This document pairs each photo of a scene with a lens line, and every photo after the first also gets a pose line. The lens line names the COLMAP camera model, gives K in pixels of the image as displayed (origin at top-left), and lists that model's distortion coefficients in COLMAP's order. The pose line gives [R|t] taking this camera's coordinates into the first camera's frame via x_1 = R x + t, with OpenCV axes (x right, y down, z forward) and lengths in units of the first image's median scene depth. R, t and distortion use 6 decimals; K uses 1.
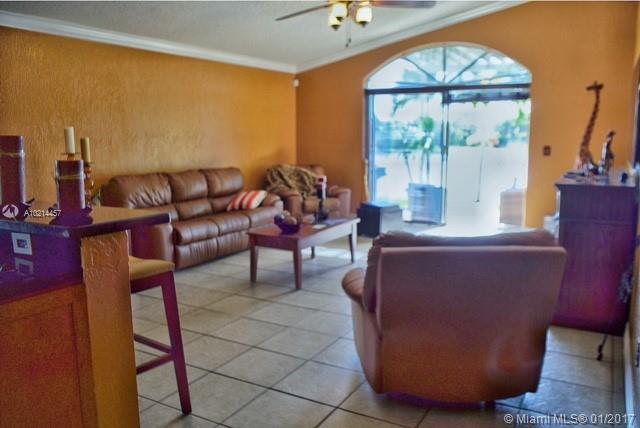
lens RADIAL K [[520.9, 0, 320.0], [0, 520.9, 214.0], [0, 0, 1]] dist [-0.120785, 0.119052]
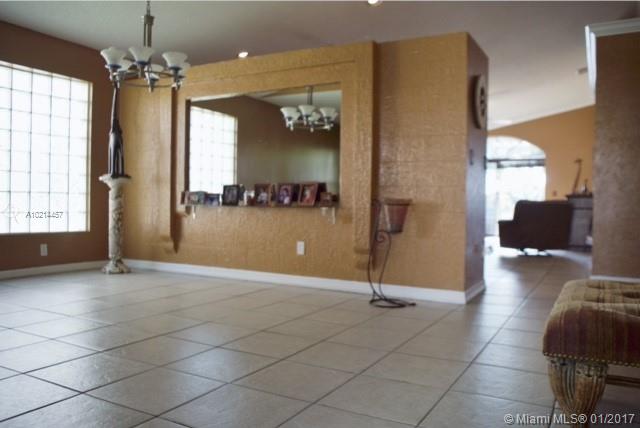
lens RADIAL K [[520.9, 0, 320.0], [0, 520.9, 214.0], [0, 0, 1]] dist [-0.120785, 0.119052]
pose [[0.999468, 0.020702, 0.025187, -0.453529], [-0.017289, 0.991508, -0.128890, 0.202707], [-0.027642, 0.128386, 0.991339, -0.812263]]
